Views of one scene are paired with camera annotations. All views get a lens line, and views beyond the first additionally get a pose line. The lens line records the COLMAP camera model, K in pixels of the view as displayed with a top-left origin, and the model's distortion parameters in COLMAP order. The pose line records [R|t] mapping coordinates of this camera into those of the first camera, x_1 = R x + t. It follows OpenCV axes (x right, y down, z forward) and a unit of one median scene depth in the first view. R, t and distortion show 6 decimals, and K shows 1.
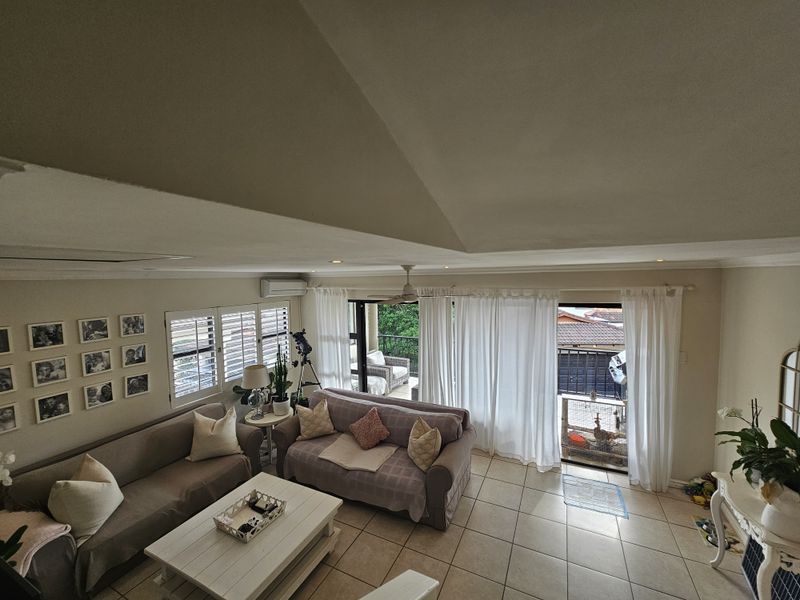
lens RADIAL K [[325.4, 0, 402.4], [0, 325.4, 298.5], [0, 0, 1]] dist [-0.000734, 0.000566]
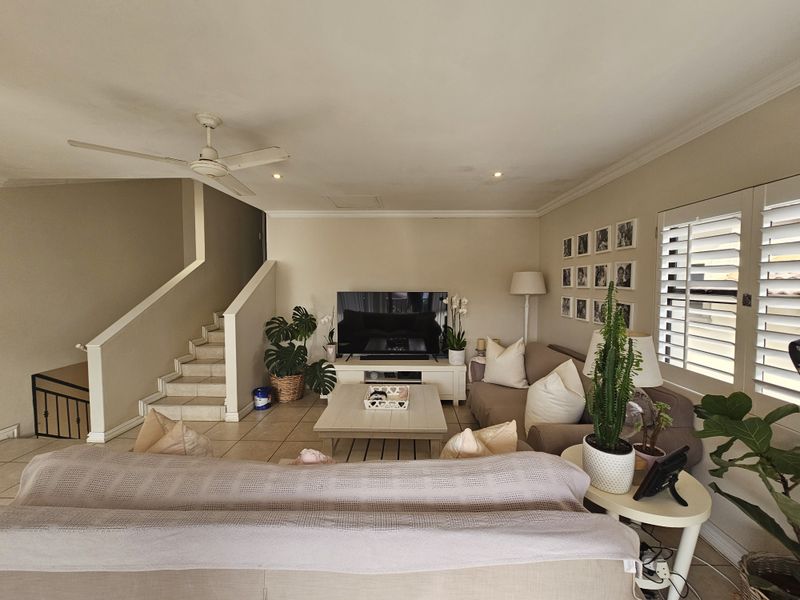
lens RADIAL K [[325.4, 0, 402.4], [0, 325.4, 298.5], [0, 0, 1]] dist [-0.000734, 0.000566]
pose [[-0.906595, 0.040211, -0.420081, -0.040400], [-0.011118, 0.992828, 0.119030, 0.144578], [0.421854, 0.112582, -0.899647, 1.481378]]
